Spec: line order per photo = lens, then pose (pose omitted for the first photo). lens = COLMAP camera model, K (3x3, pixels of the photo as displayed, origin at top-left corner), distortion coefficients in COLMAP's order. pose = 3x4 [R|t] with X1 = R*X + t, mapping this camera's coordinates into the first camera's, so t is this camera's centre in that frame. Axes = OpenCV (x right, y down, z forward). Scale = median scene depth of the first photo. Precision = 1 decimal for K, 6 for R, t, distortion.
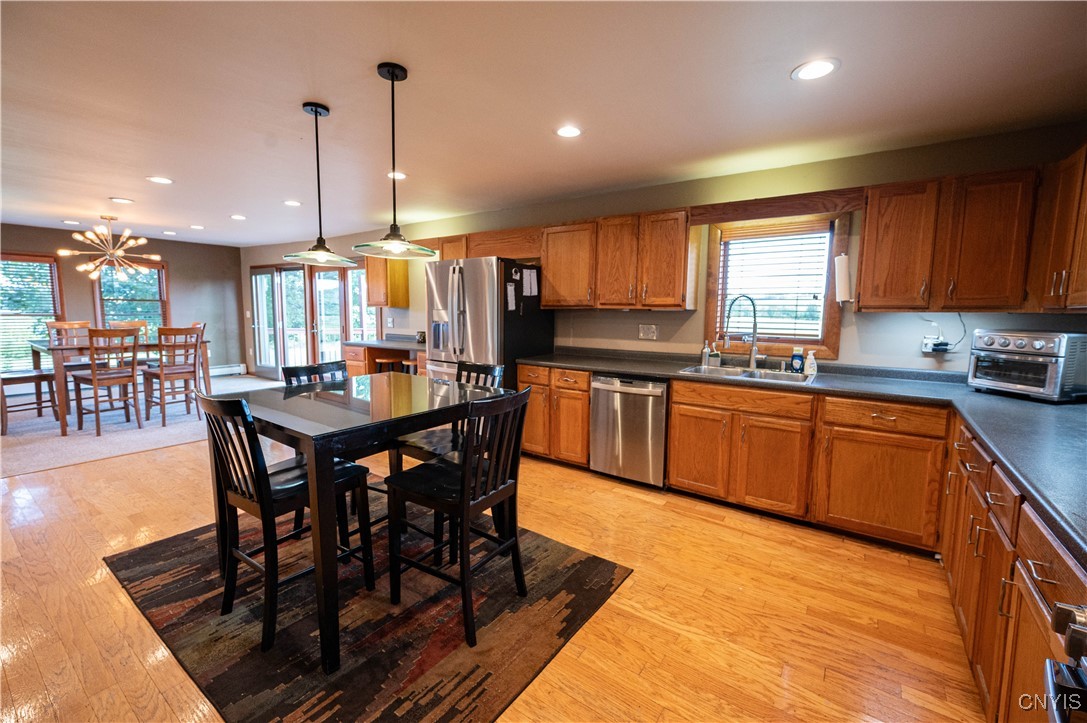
lens RADIAL K [[450.7, 0, 540.3], [0, 450.7, 355.1], [0, 0, 1]] dist [-0.001901, 0.000023]
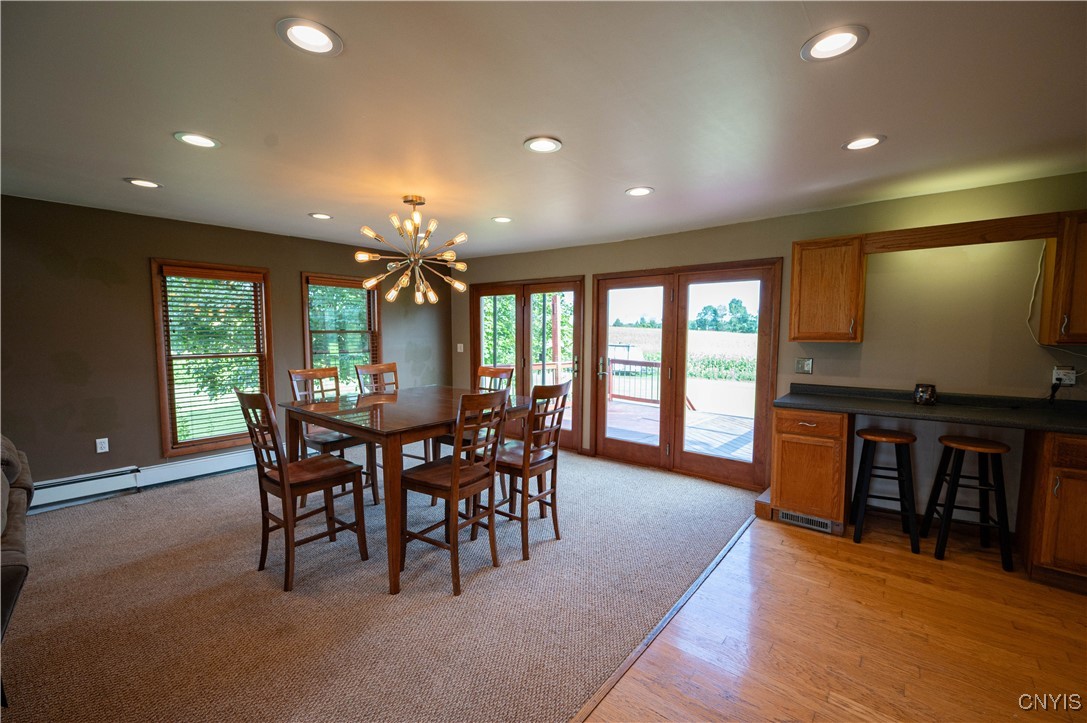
lens RADIAL K [[450.7, 0, 545.2], [0, 450.7, 365.5], [0, 0, 1]] dist [-0.001901, 0.000023]
pose [[0.998163, -0.004201, -0.060433, -1.311256], [0.002610, 0.999648, -0.026384, -0.117949], [0.060522, 0.026178, 0.997824, 0.727030]]
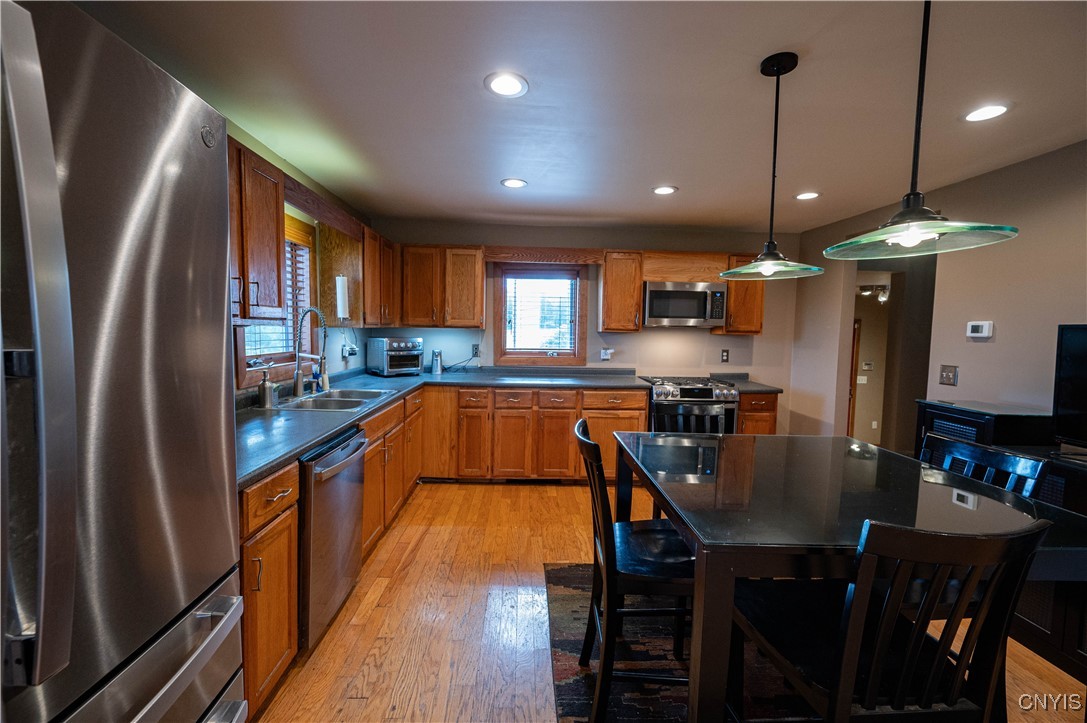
lens RADIAL K [[450.7, 0, 542.2], [0, 450.7, 358.5], [0, 0, 1]] dist [-0.001901, 0.000023]
pose [[-0.615992, -0.072341, 0.784424, -0.499343], [0.057387, 0.989008, 0.136273, -0.140632], [-0.785660, 0.128959, -0.605069, 1.278838]]
